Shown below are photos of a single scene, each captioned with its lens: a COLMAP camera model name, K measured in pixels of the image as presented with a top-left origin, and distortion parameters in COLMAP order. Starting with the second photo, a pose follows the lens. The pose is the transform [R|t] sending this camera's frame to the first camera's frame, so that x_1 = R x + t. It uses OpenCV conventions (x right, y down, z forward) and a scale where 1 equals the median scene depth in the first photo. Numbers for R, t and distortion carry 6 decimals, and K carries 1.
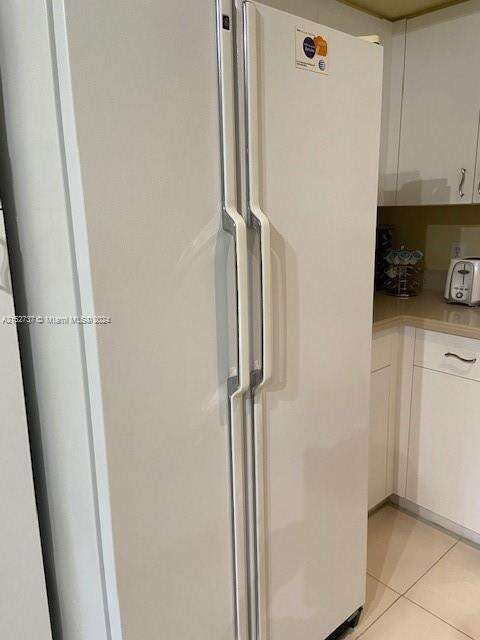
lens RADIAL K [[487.4, 0, 238.7], [0, 487.4, 322.2], [0, 0, 1]] dist [0.016385, 0.002682]
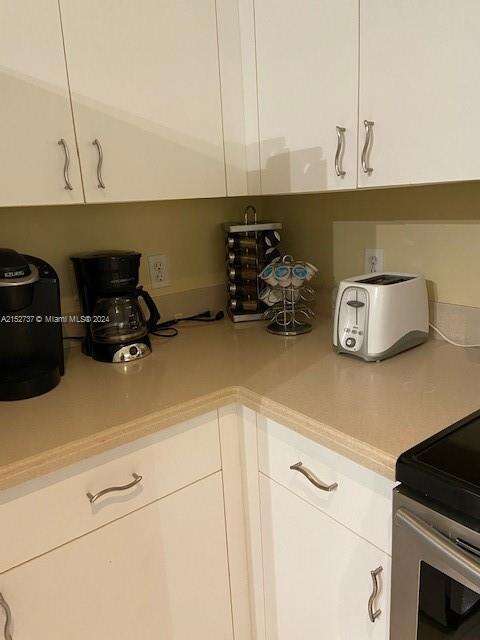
lens RADIAL K [[487.4, 0, 241.8], [0, 487.4, 317.1], [0, 0, 1]] dist [0.016385, 0.002682]
pose [[0.998684, -0.018178, -0.047960, 0.343560], [0.018772, 0.999752, 0.011977, -0.094599], [0.047731, -0.012861, 0.998777, 0.393586]]
